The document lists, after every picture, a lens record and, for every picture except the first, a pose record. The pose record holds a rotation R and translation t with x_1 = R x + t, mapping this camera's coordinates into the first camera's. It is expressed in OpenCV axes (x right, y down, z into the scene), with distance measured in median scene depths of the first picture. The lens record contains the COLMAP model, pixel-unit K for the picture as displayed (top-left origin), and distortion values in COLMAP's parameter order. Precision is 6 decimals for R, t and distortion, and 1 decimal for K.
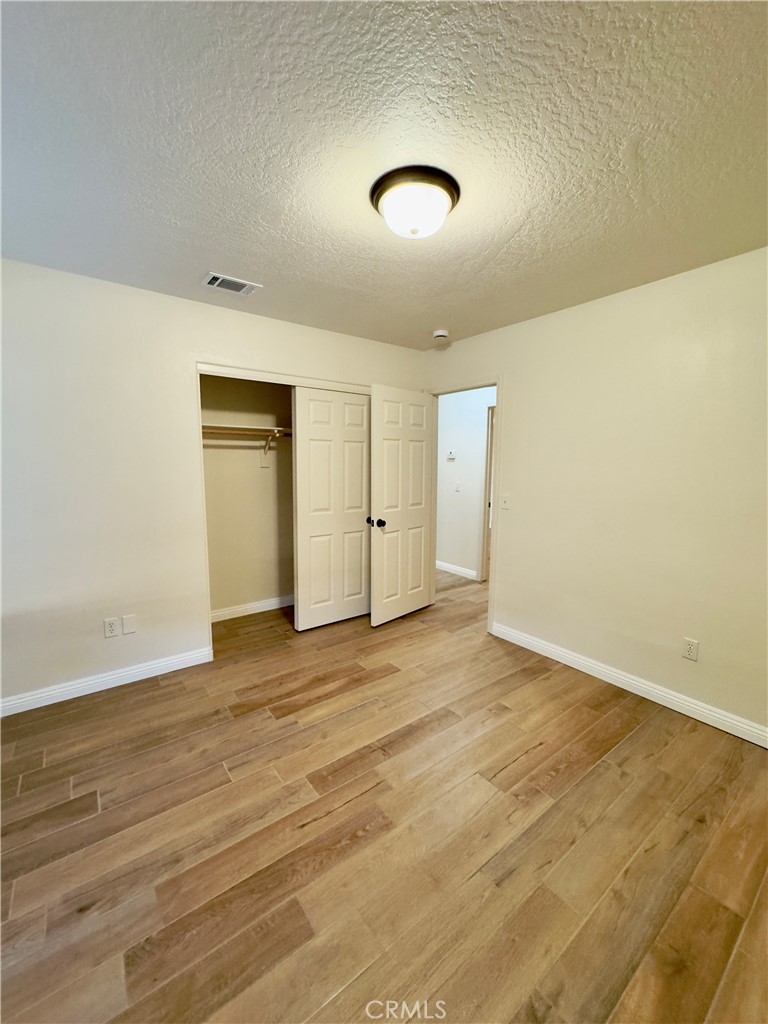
lens RADIAL K [[408.9, 0, 384.7], [0, 408.9, 511.1], [0, 0, 1]] dist [-0.001181, 0.000500]
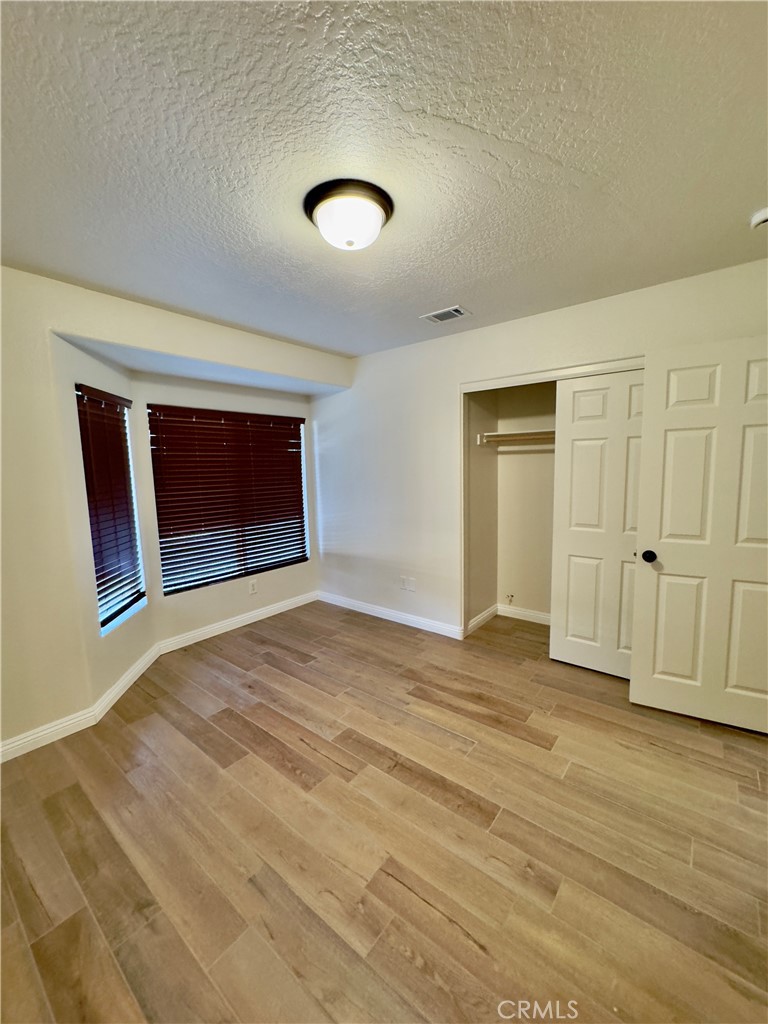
lens RADIAL K [[408.9, 0, 384.7], [0, 408.9, 511.1], [0, 0, 1]] dist [-0.001181, 0.000500]
pose [[0.248556, 0.096027, -0.963846, 0.813293], [-0.092339, 0.992891, 0.075108, -0.085445], [0.964206, 0.070332, 0.255656, 0.633345]]
